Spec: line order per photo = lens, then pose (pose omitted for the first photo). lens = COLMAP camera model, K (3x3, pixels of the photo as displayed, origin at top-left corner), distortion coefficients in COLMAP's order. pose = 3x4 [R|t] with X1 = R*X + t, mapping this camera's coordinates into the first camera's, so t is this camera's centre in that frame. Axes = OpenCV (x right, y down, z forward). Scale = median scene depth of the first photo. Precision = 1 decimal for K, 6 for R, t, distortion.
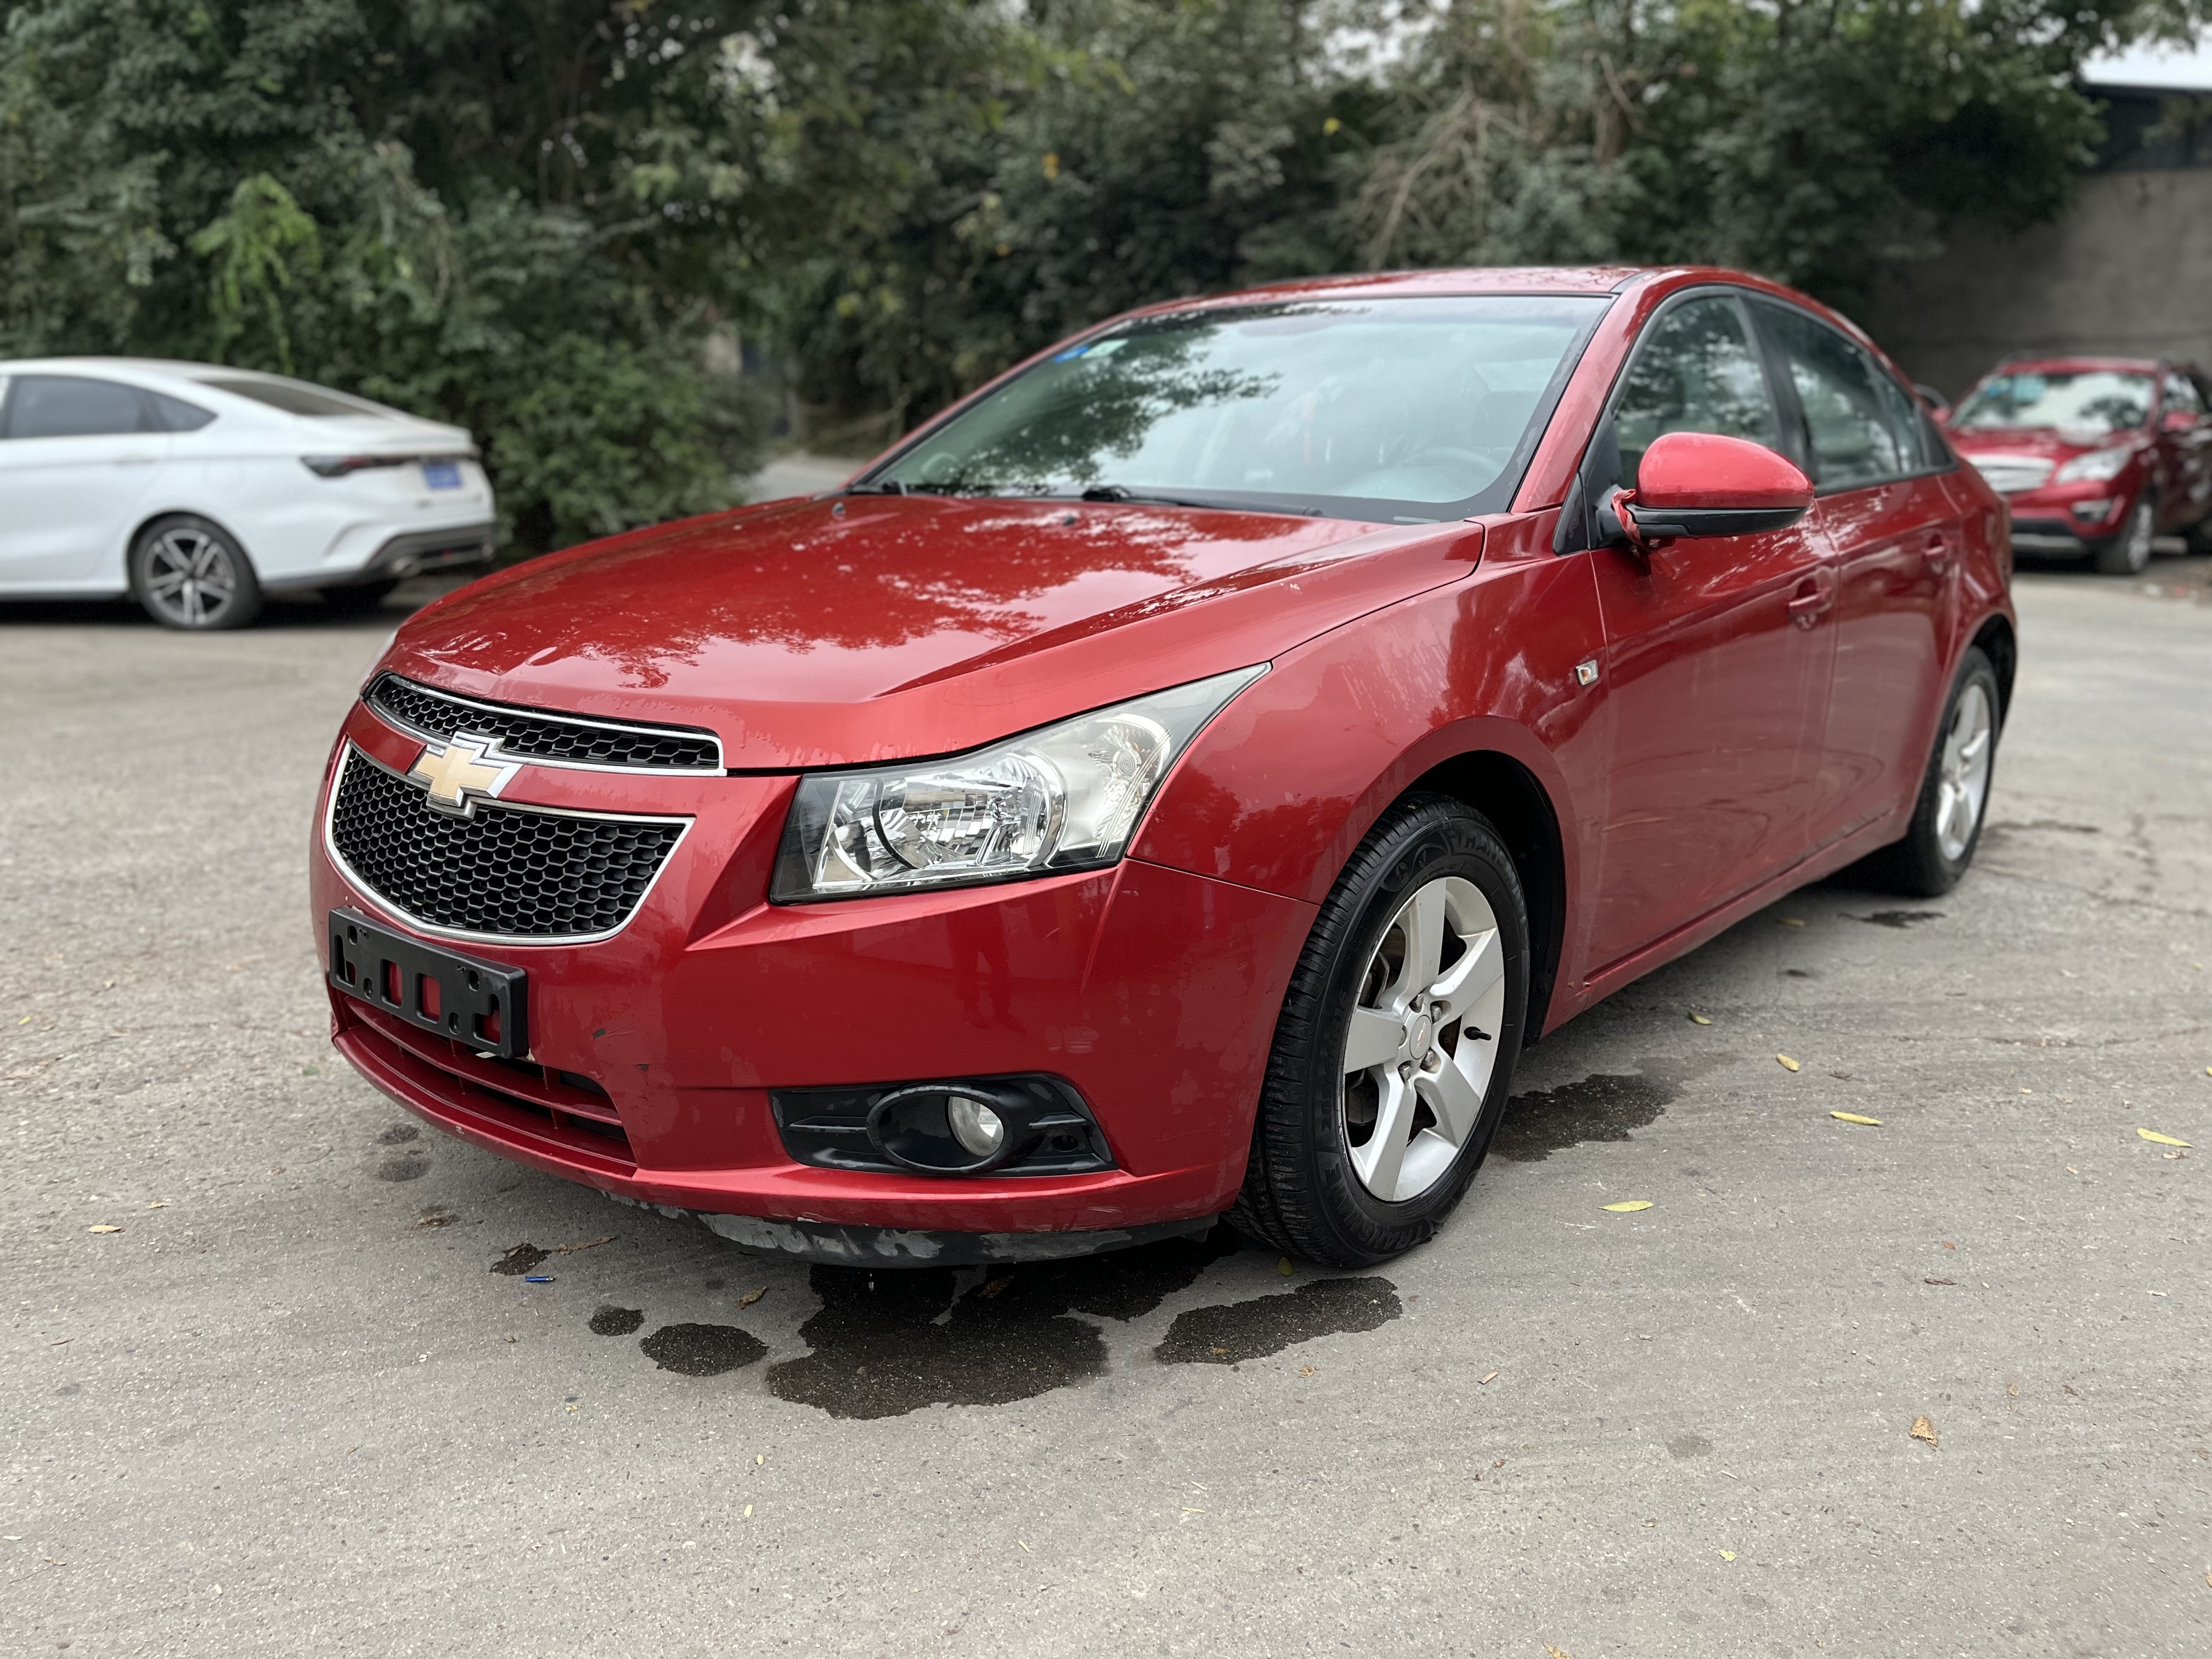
lens RADIAL K [[1692.6, 0, 1106.0], [0, 1692.6, 829.5], [0, 0, 1]] dist [0.049283, -0.000960]
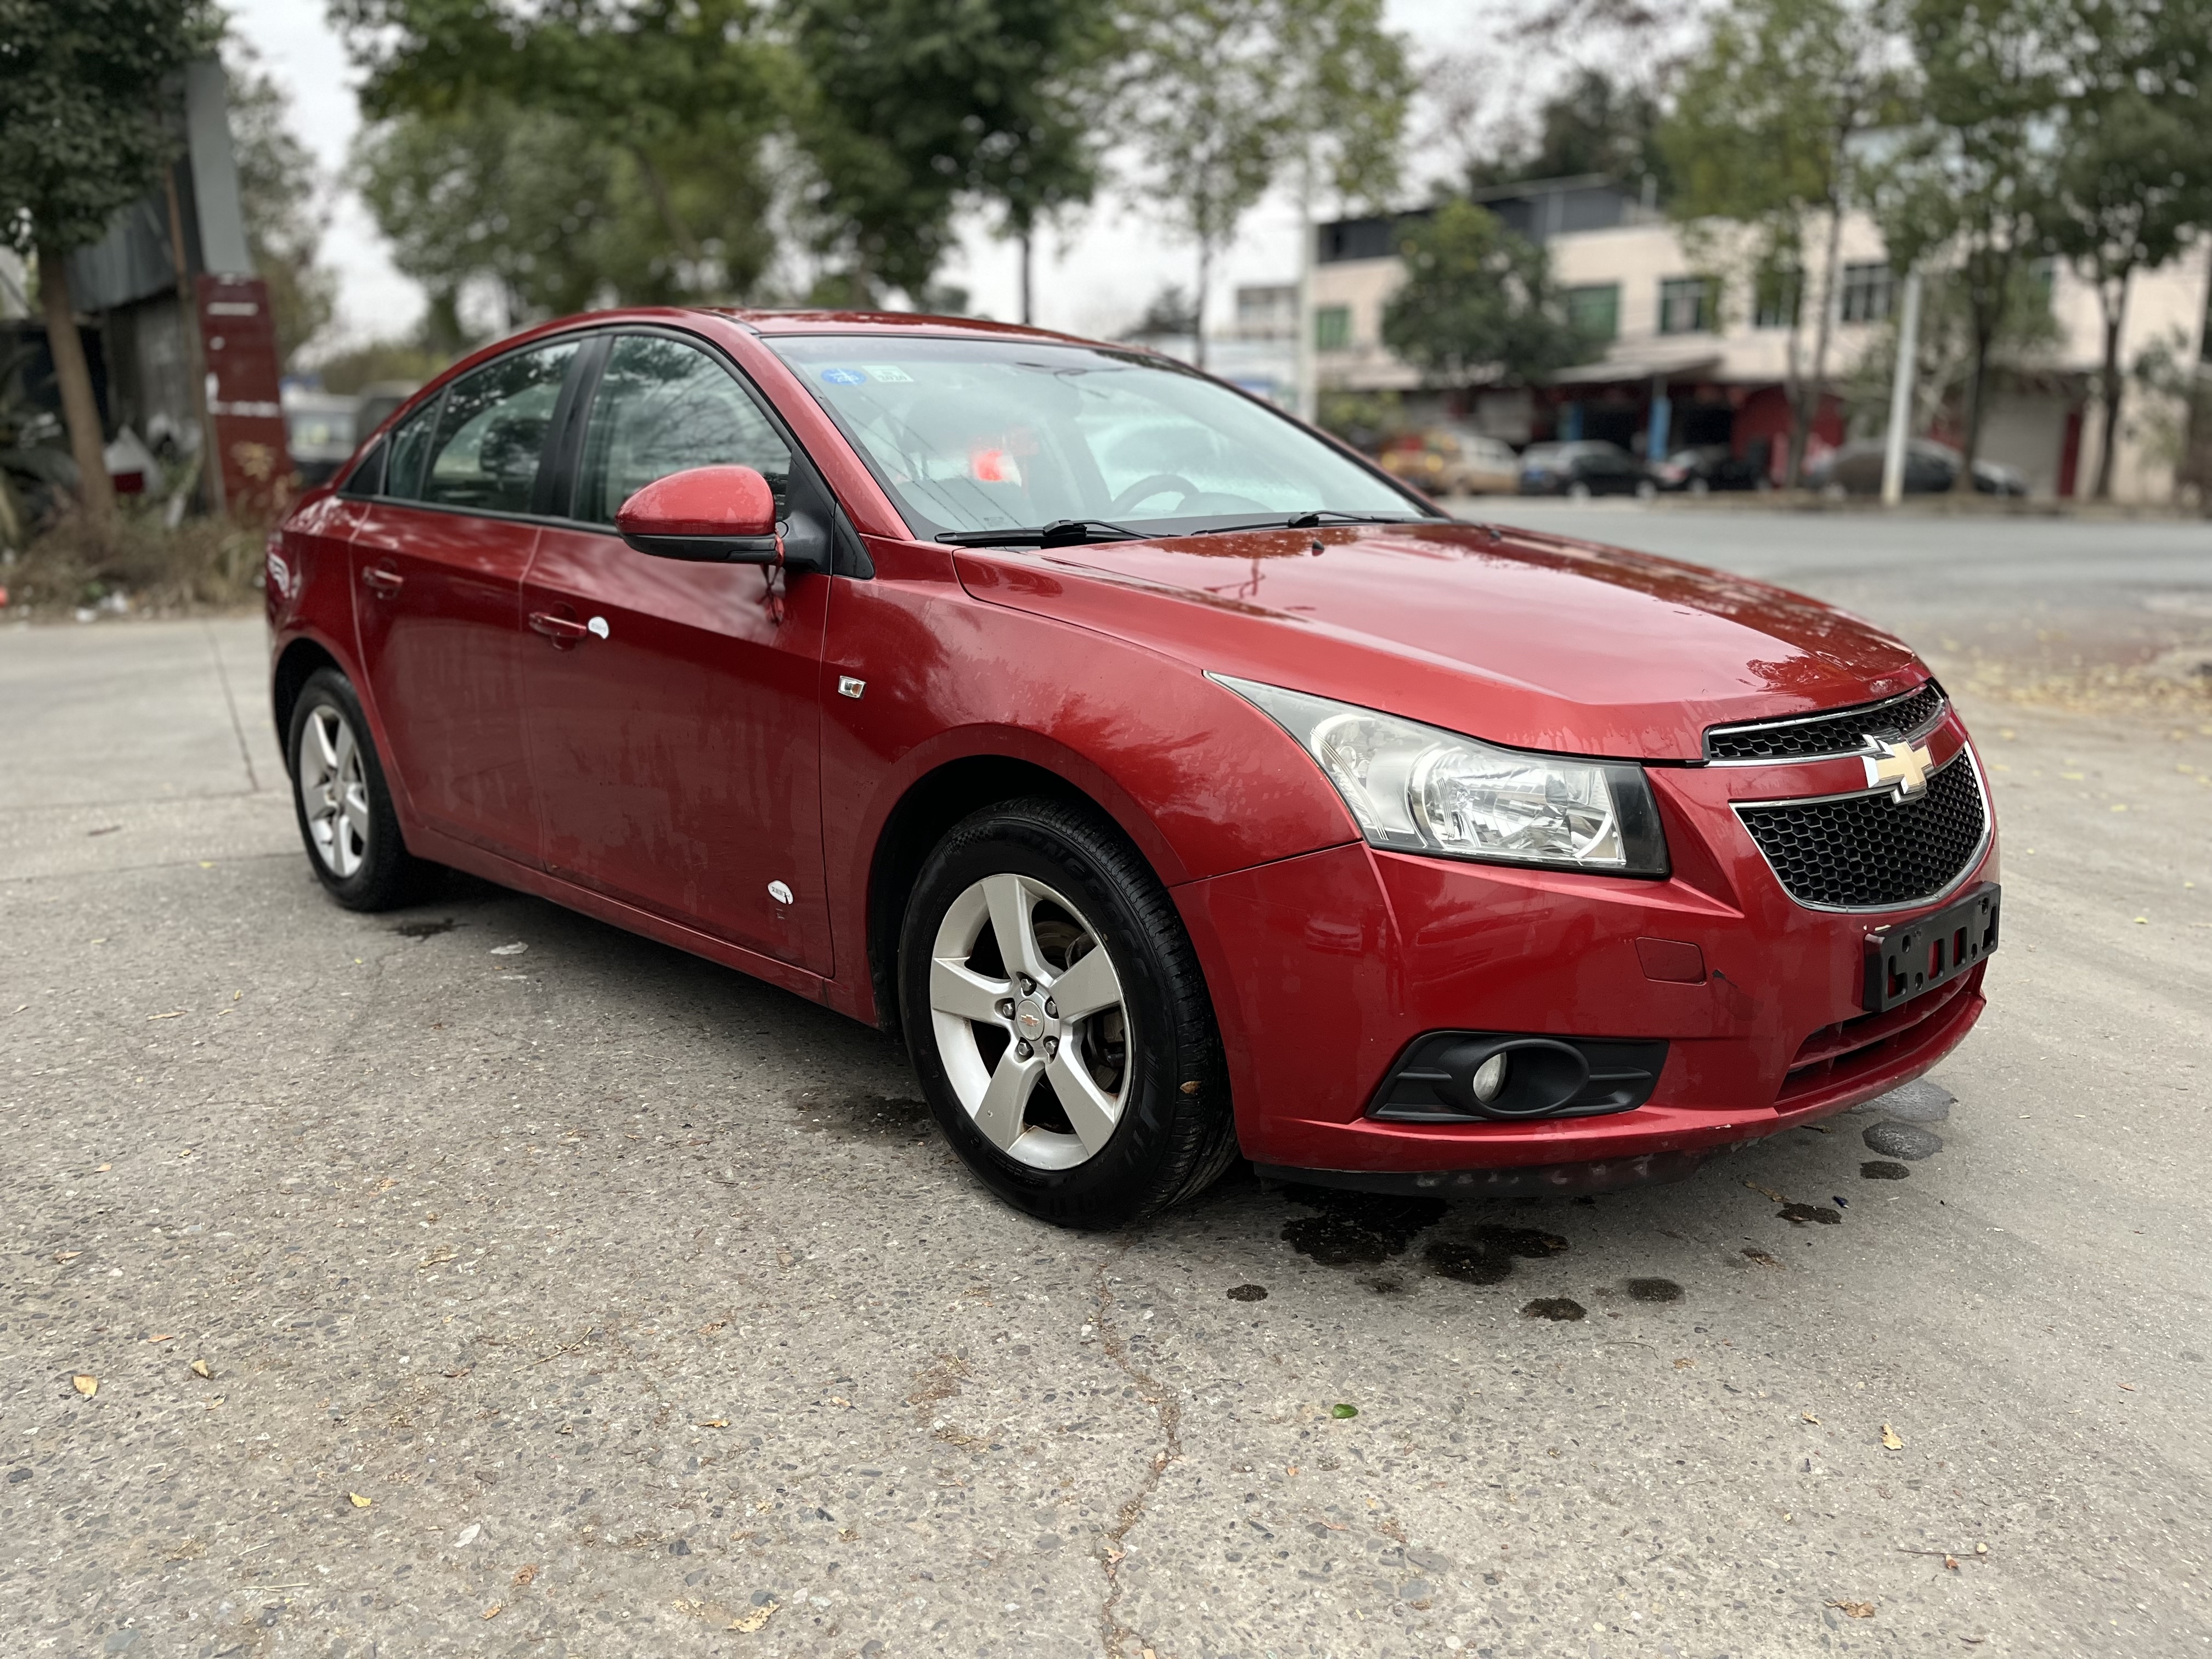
lens RADIAL K [[1668.3, 0, 1106.0], [0, 1668.3, 829.5], [0, 0, 1]] dist [0.070659, -0.084400]
pose [[0.104800, -0.221244, 0.969571, -1.591099], [0.224999, 0.954935, 0.193584, -0.342214], [-0.968707, 0.197865, 0.149857, 1.404013]]
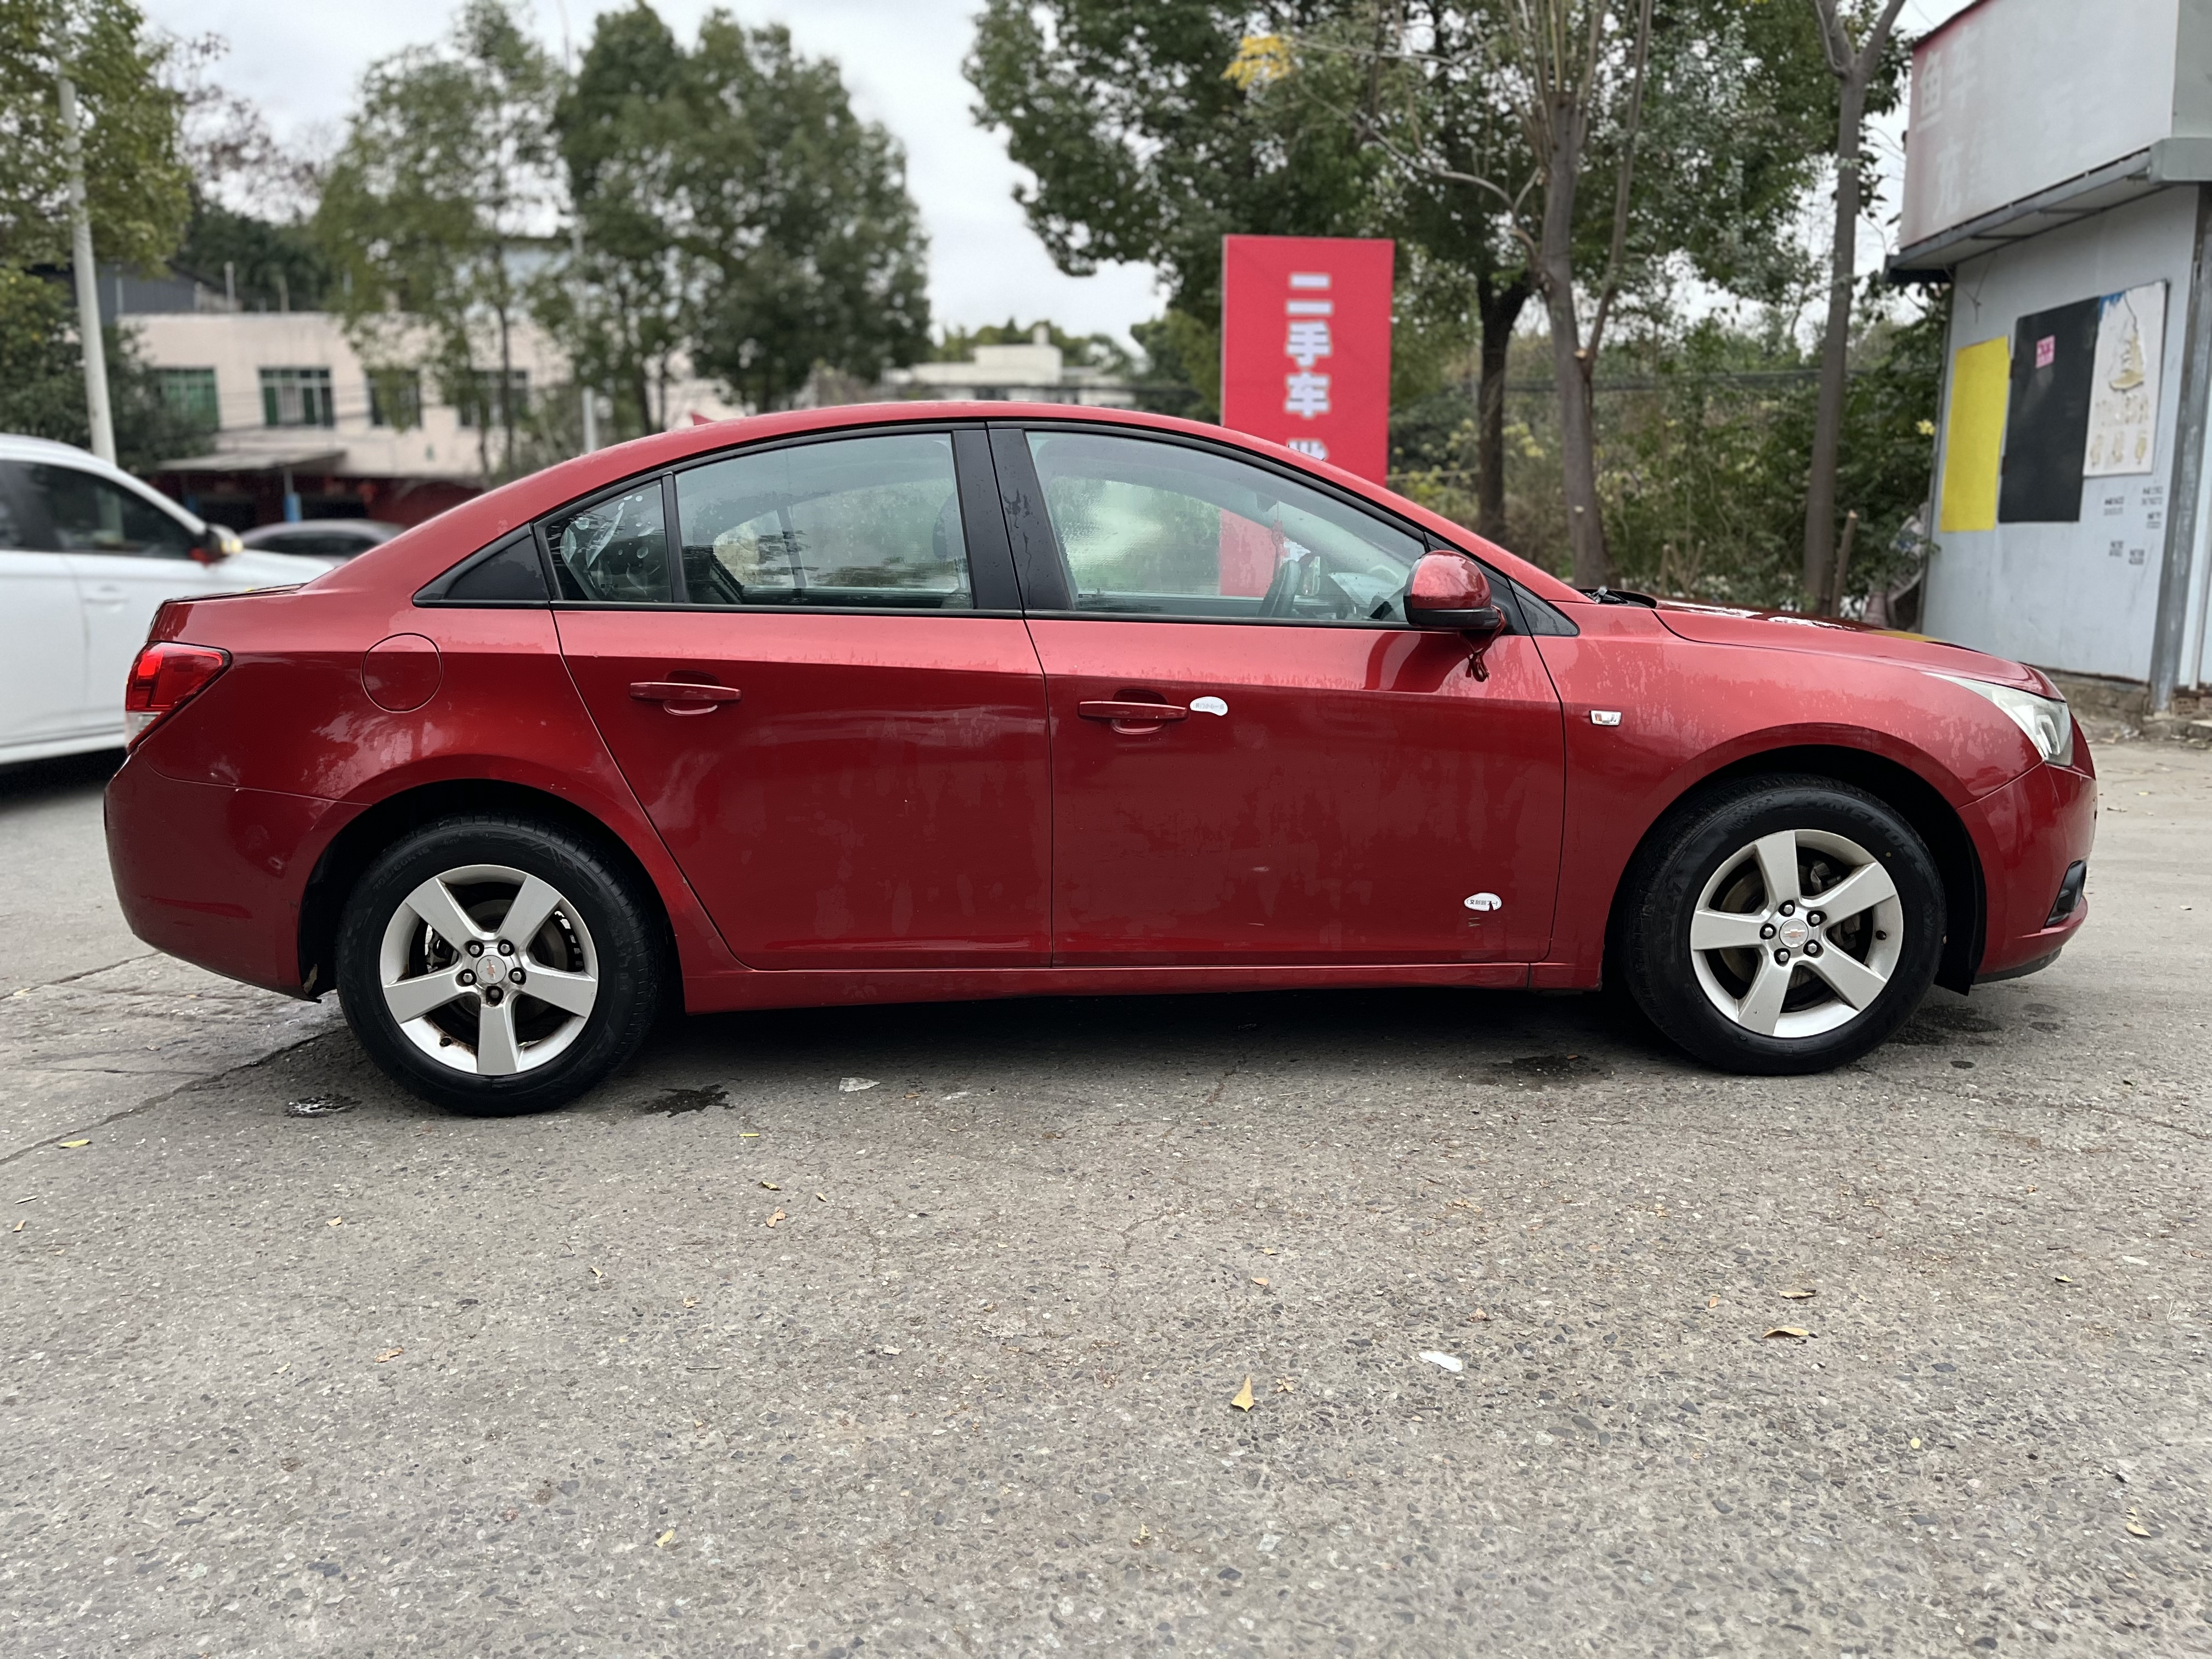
lens RADIAL K [[1668.3, 0, 1106.0], [0, 1668.3, 829.5], [0, 0, 1]] dist [0.070659, -0.084400]
pose [[-0.653495, -0.126116, 0.746350, -1.261030], [0.177142, 0.933159, 0.312786, -0.755637], [-0.735911, 0.336614, -0.587475, 3.183471]]
